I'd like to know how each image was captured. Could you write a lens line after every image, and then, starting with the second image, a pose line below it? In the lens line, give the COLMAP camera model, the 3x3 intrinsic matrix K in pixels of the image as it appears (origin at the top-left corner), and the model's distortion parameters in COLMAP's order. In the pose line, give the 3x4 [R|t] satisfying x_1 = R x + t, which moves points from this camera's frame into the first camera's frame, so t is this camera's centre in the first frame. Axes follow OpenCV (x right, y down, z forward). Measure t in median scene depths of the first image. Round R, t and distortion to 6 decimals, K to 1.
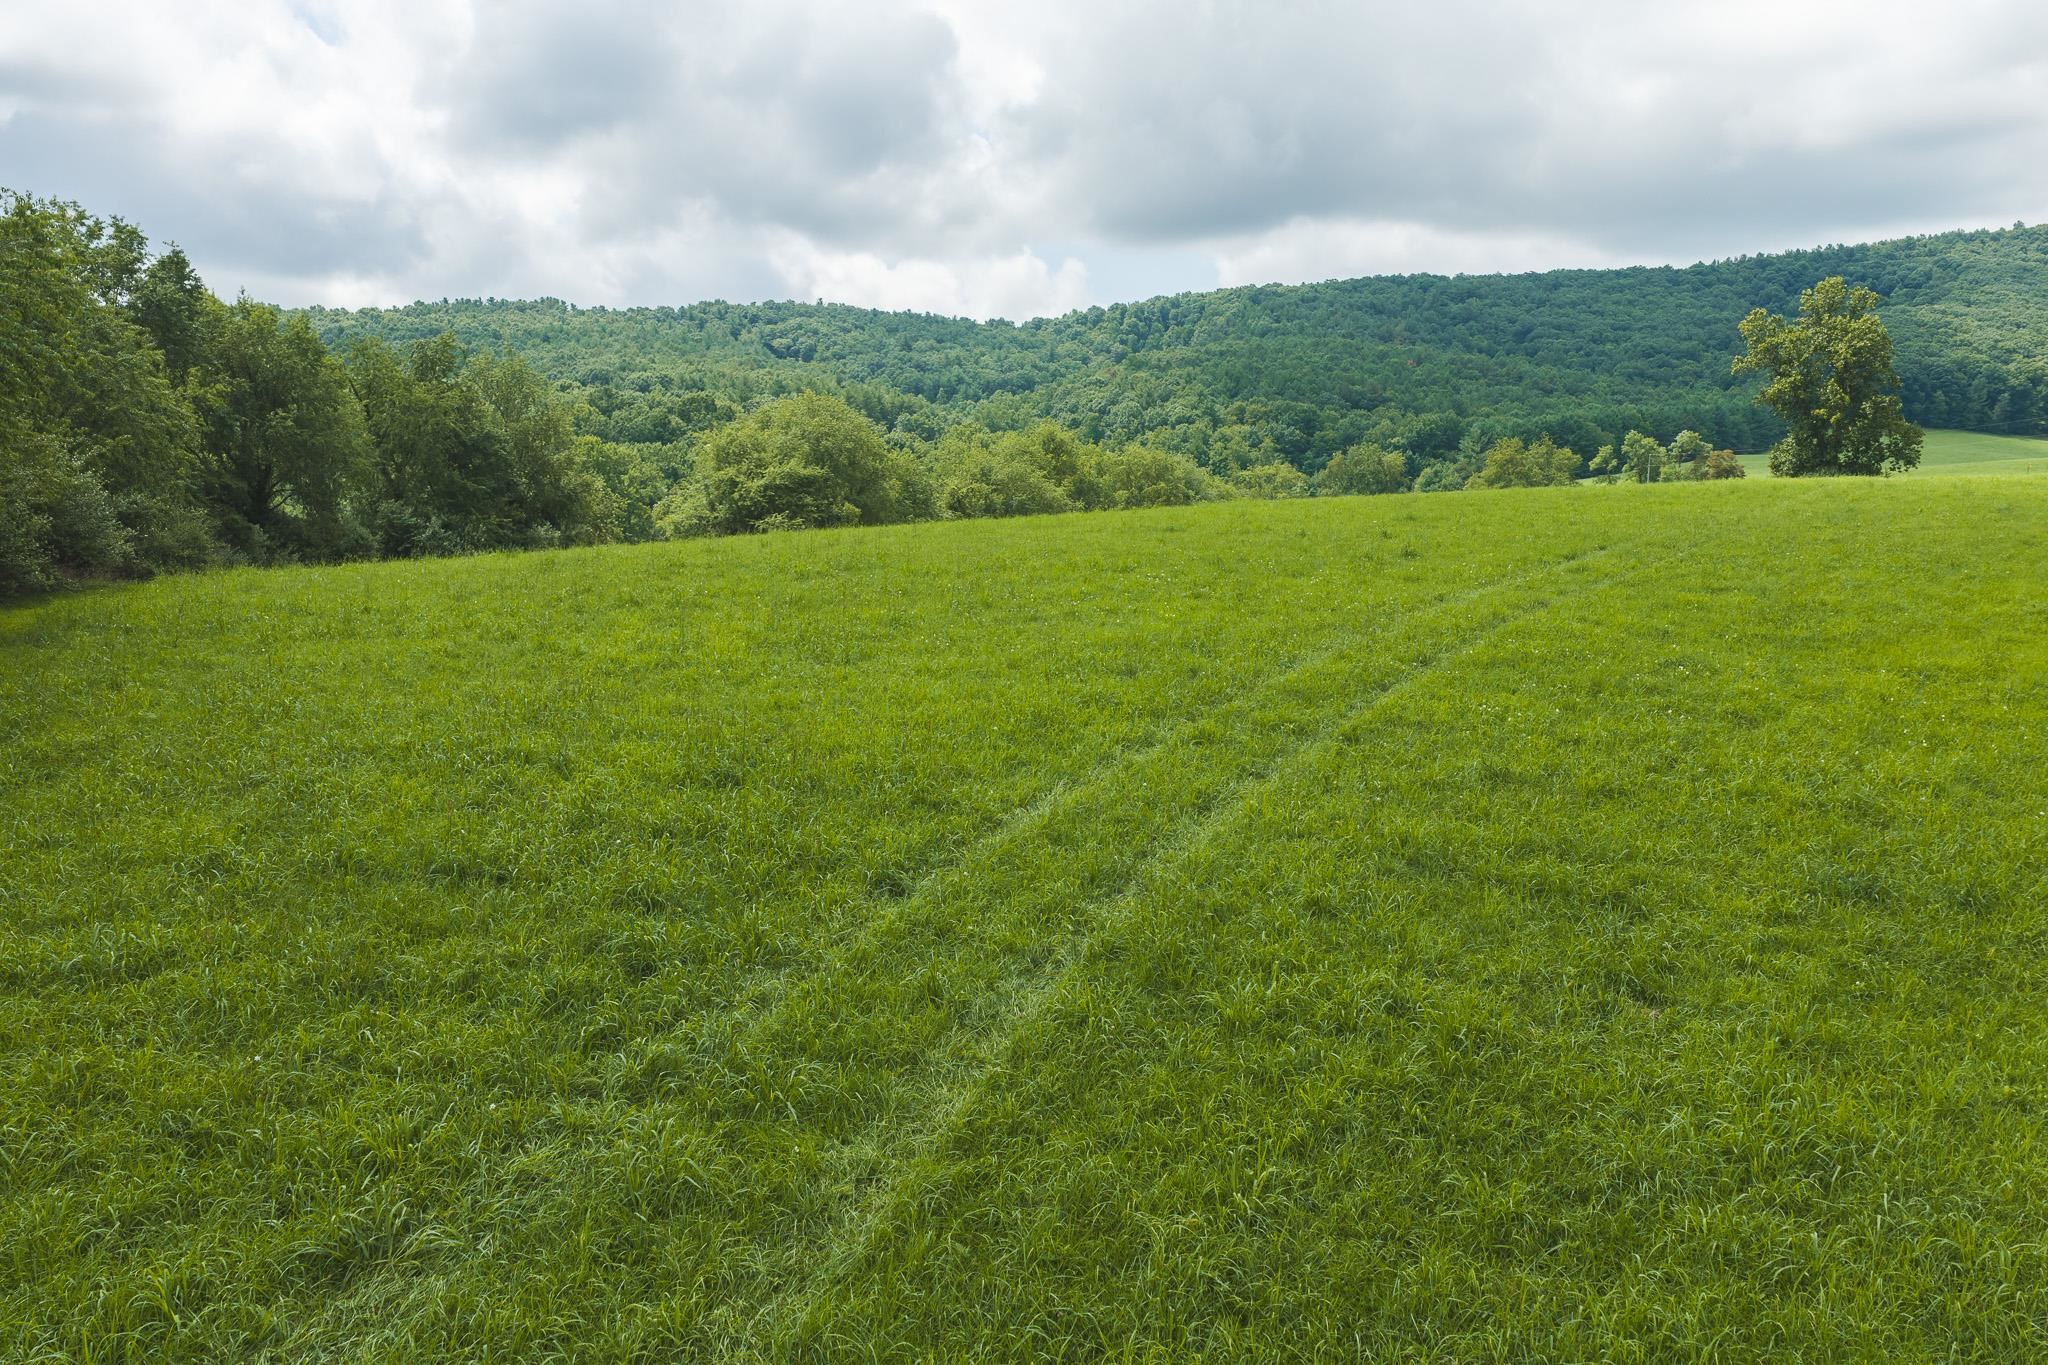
lens RADIAL K [[1685.1, 0, 1031.8], [0, 1685.1, 693.6], [0, 0, 1]] dist [0.012079, -0.023043]
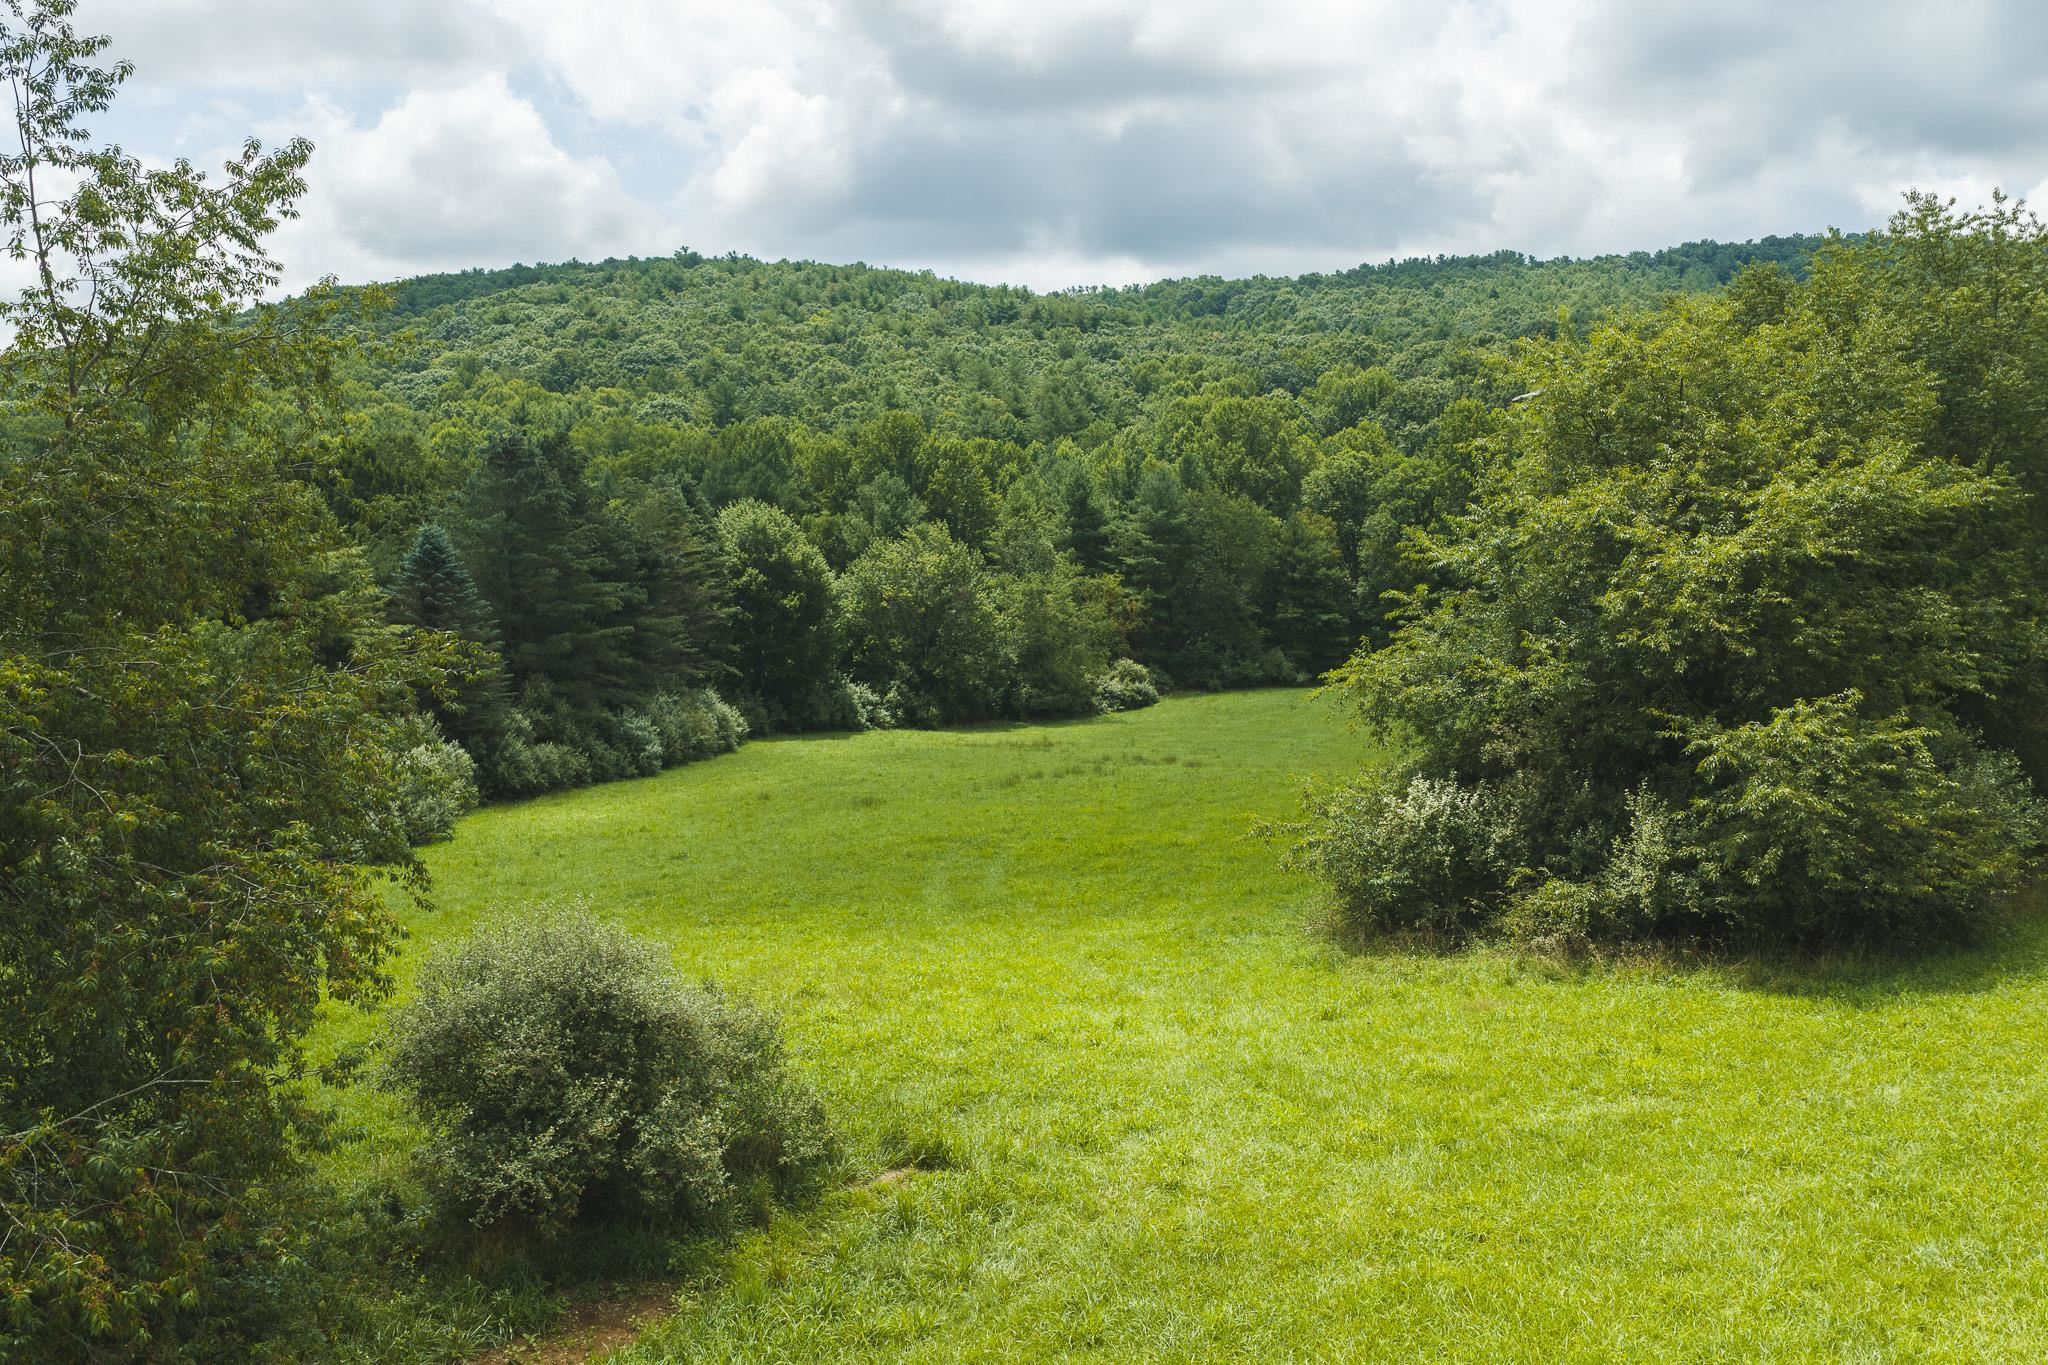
lens RADIAL K [[1685.1, 0, 1031.8], [0, 1685.1, 693.6], [0, 0, 1]] dist [0.012079, -0.023043]
pose [[0.850262, 0.063593, -0.522503, -0.018091], [-0.054898, 0.997975, 0.032127, -0.016213], [0.523488, 0.001368, 0.852032, 0.113731]]
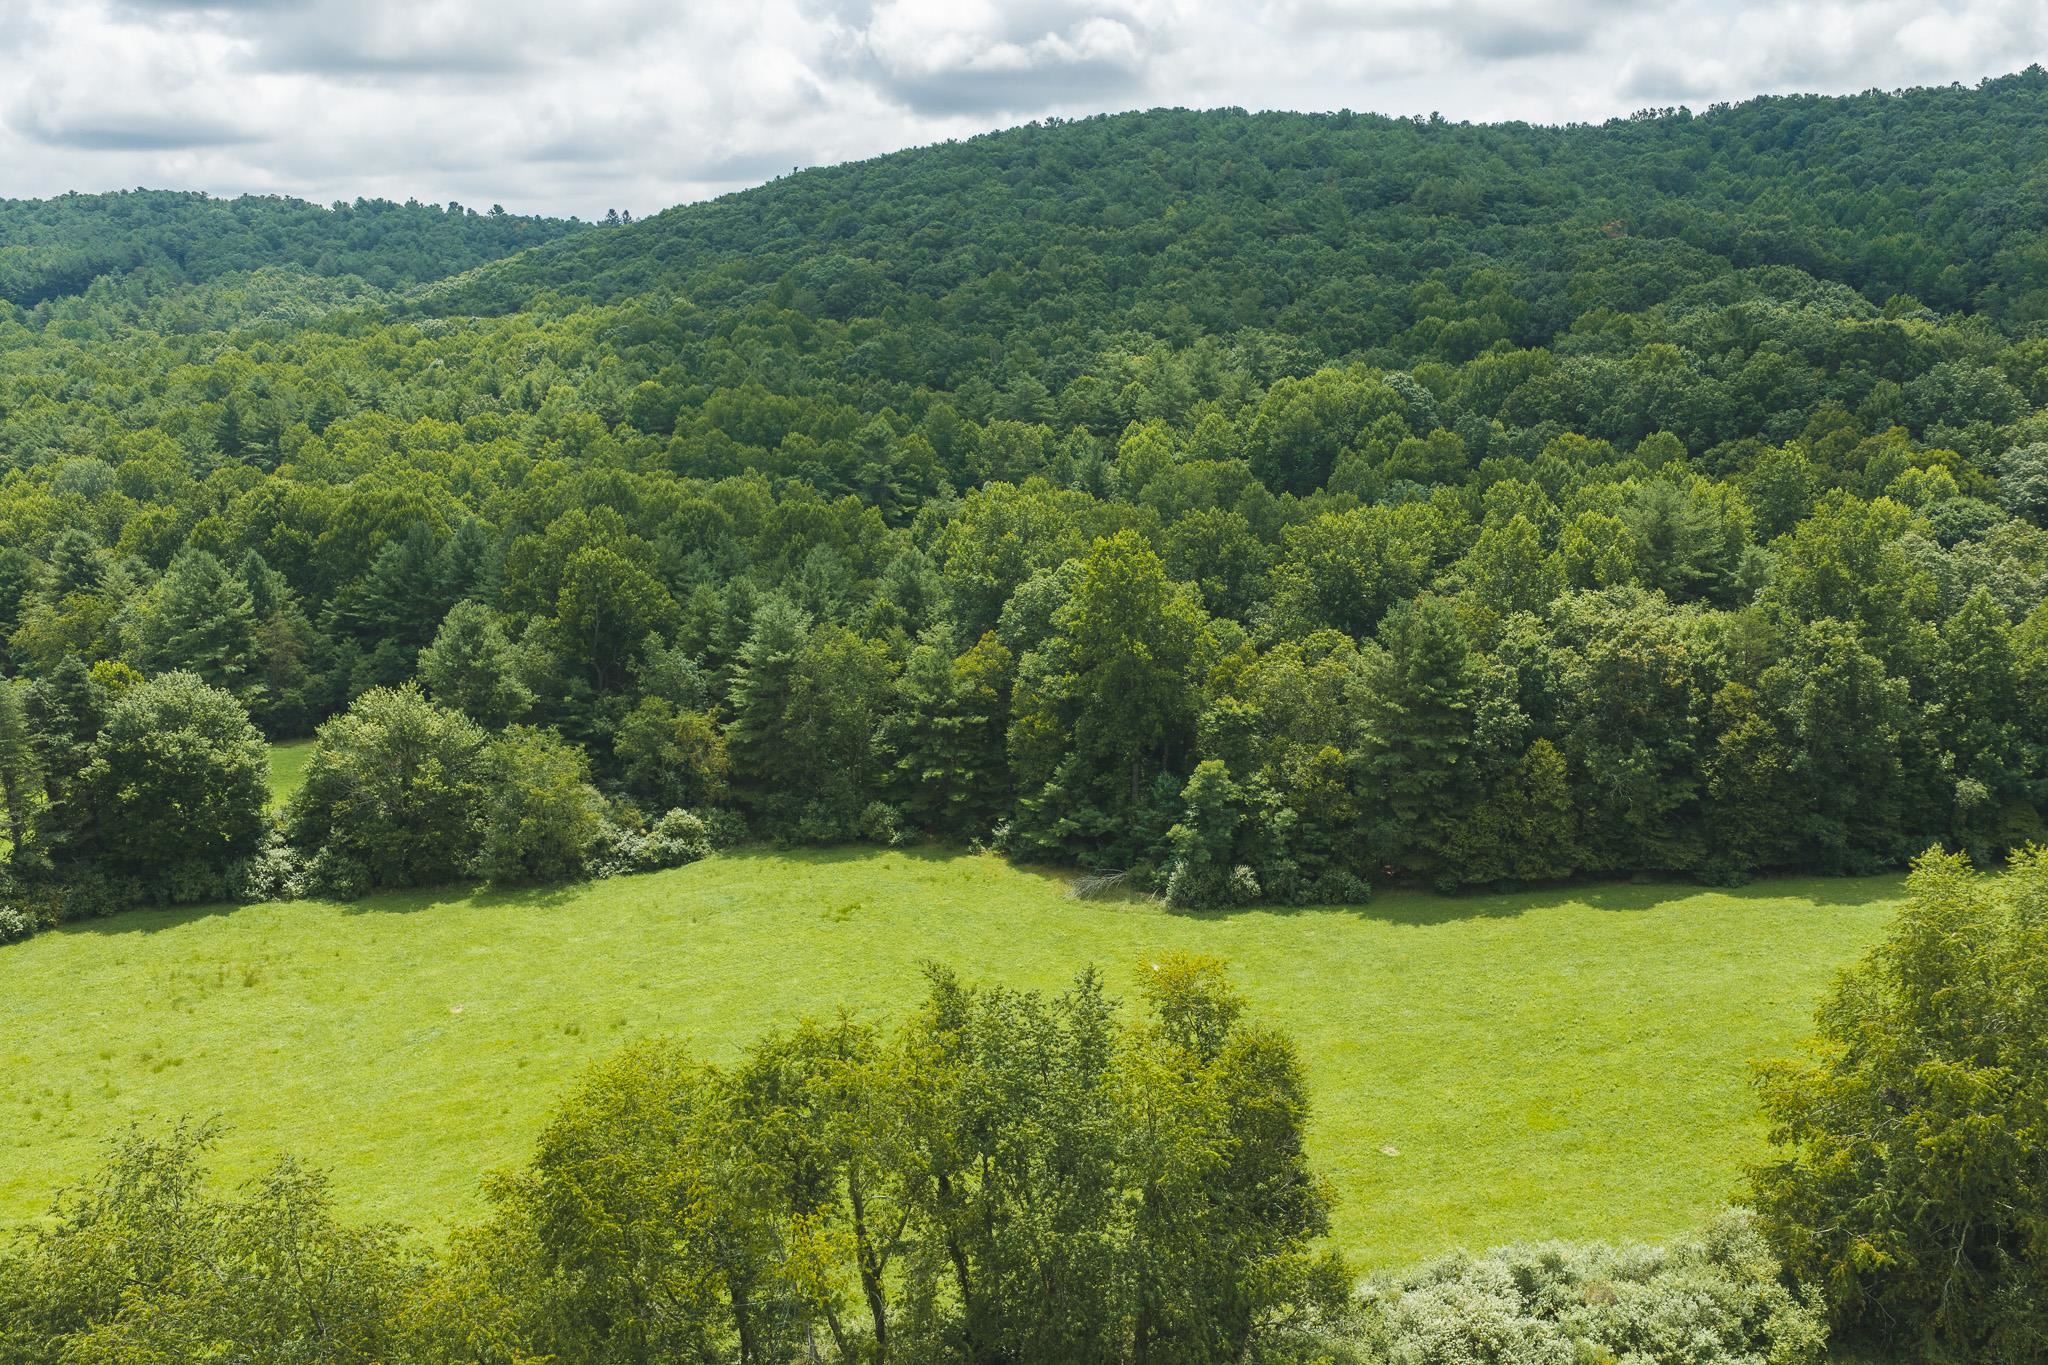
lens RADIAL K [[1685.1, 0, 1031.8], [0, 1685.1, 693.6], [0, 0, 1]] dist [0.012079, -0.023043]
pose [[0.547506, 0.204362, -0.811464, 0.058956], [-0.086031, 0.978329, 0.188340, -0.065382], [0.832368, -0.033306, 0.553222, 0.214578]]
